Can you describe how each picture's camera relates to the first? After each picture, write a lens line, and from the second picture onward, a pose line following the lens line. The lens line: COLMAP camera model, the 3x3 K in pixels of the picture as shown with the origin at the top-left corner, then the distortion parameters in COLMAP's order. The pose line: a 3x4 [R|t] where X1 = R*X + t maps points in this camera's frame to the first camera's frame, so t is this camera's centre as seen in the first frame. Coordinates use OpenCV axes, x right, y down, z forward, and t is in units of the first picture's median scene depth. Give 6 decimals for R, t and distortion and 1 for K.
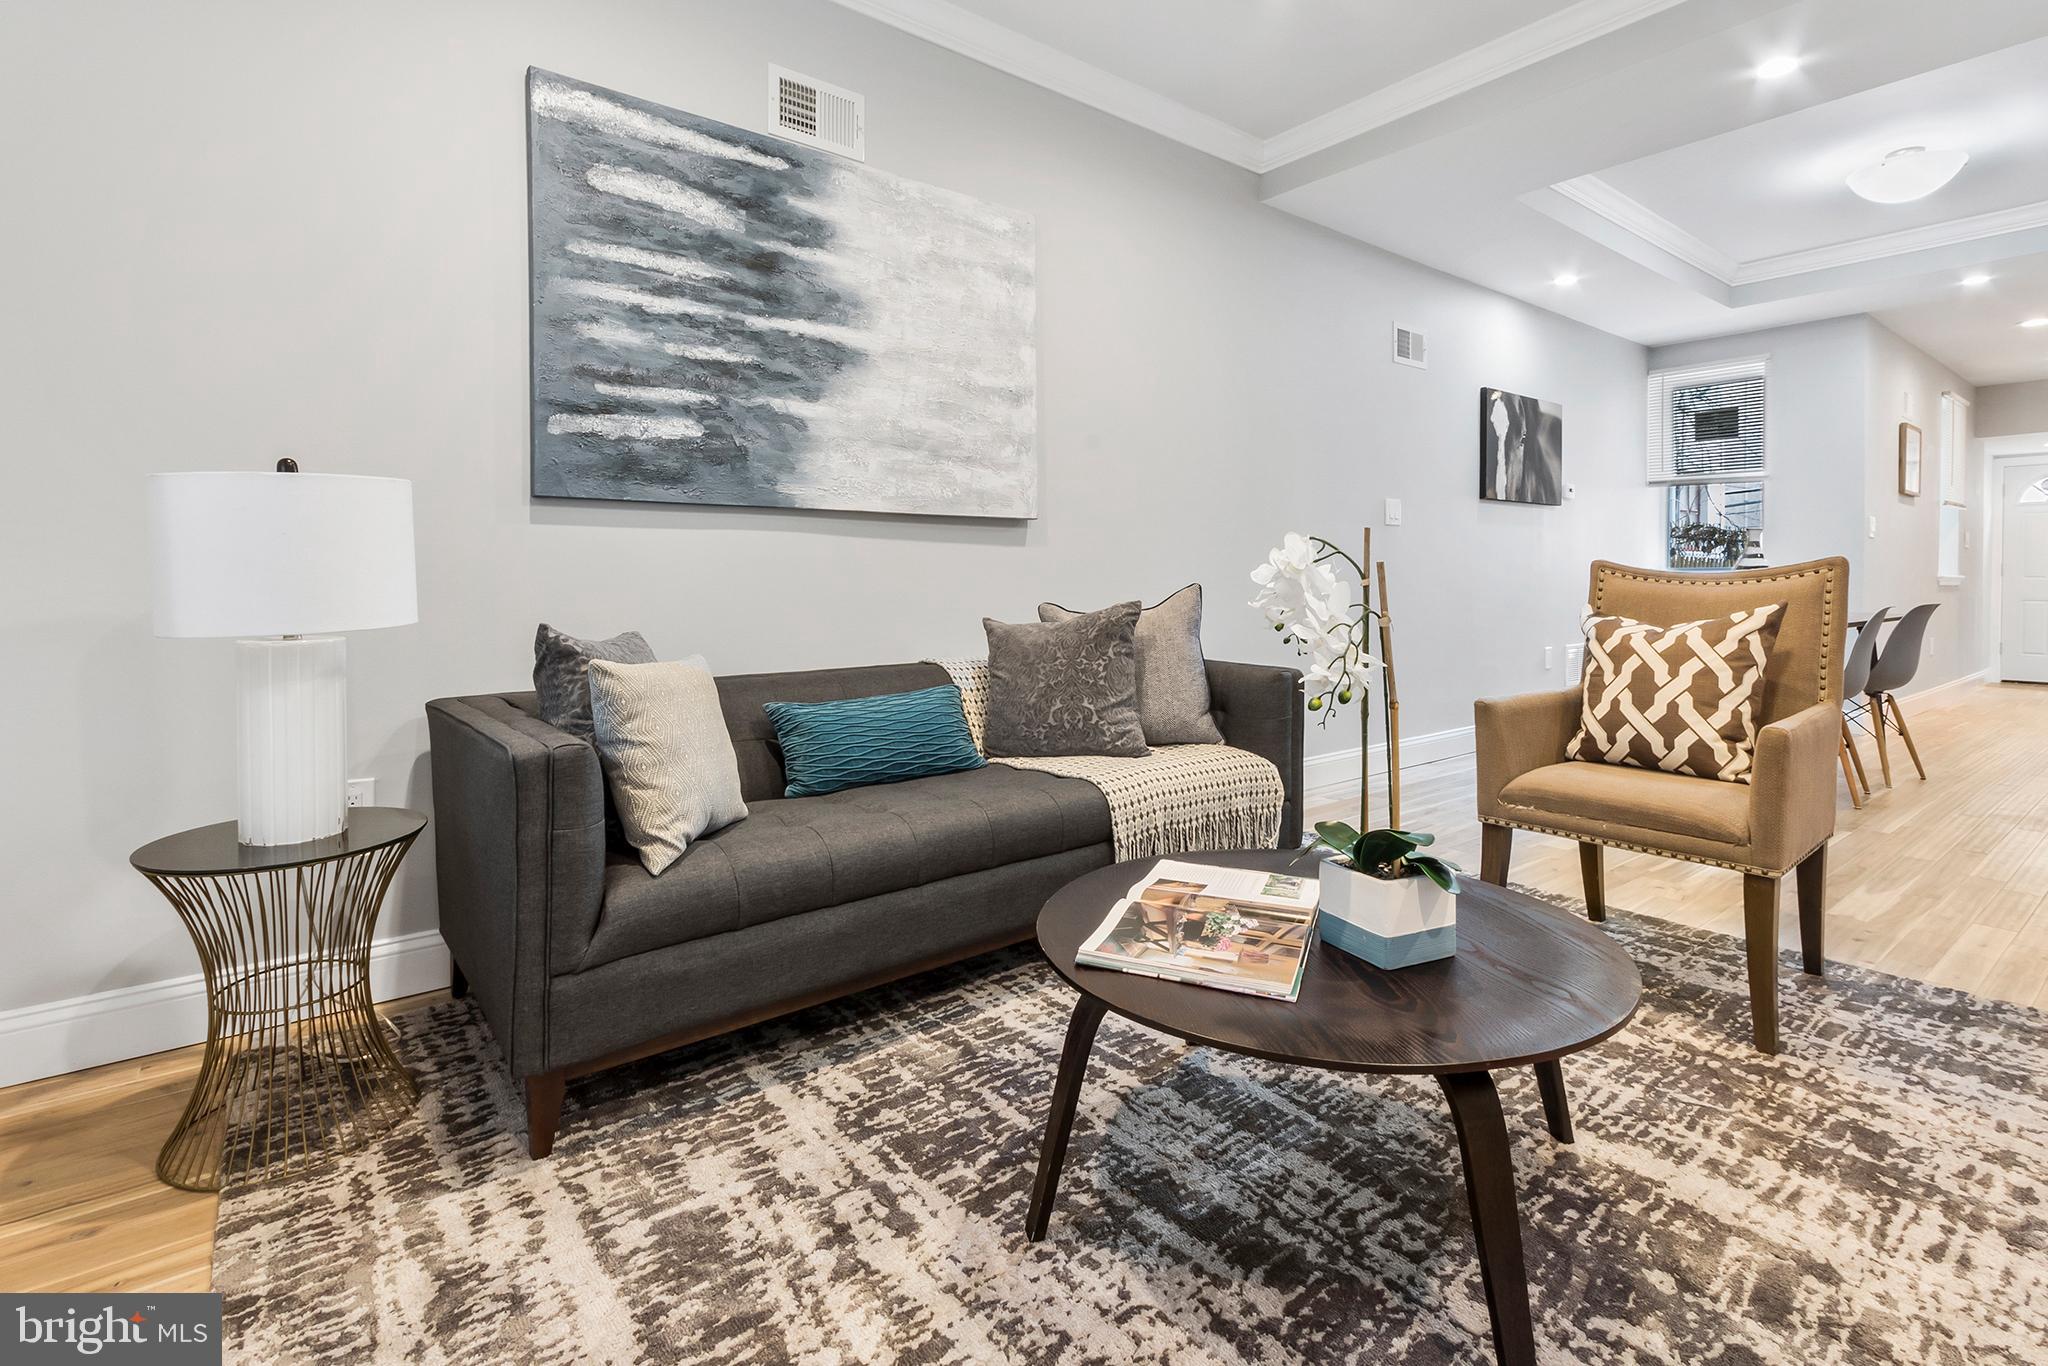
lens RADIAL K [[968.8, 0, 1080.0], [0, 968.8, 572.9], [0, 0, 1]] dist [0.005226, -0.000057]
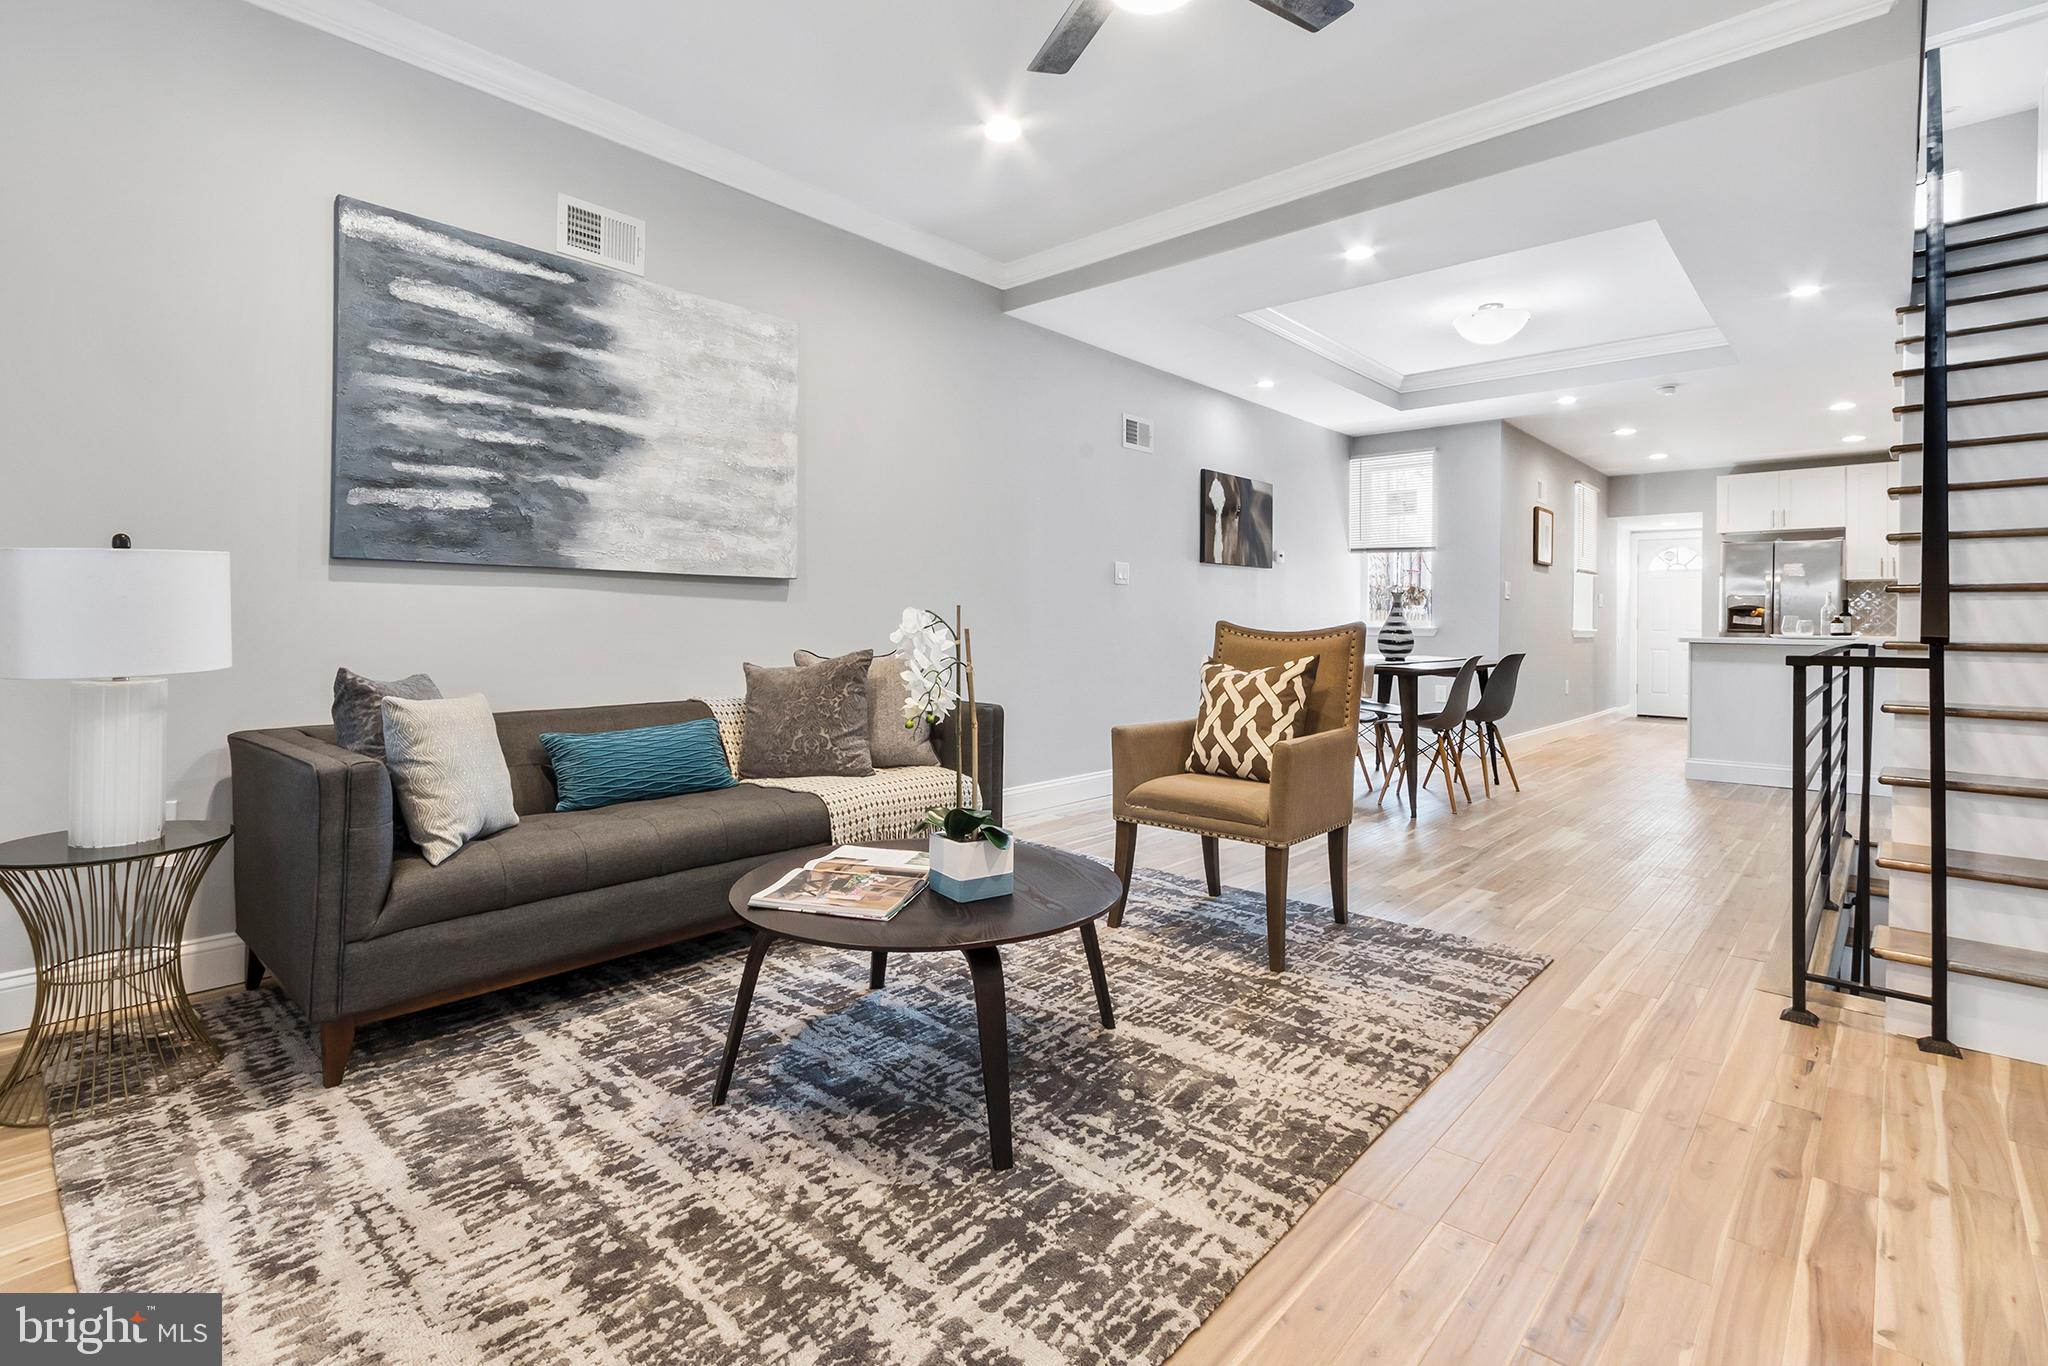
lens RADIAL K [[928.5, 0, 1031.8], [0, 928.5, 601.4], [0, 0, 1]] dist [0.007858, -0.002712]
pose [[0.989770, 0.013546, 0.142030, 0.106796], [-0.011277, 0.999796, -0.016769, -0.016187], [-0.142229, 0.014996, 0.989720, -0.219535]]
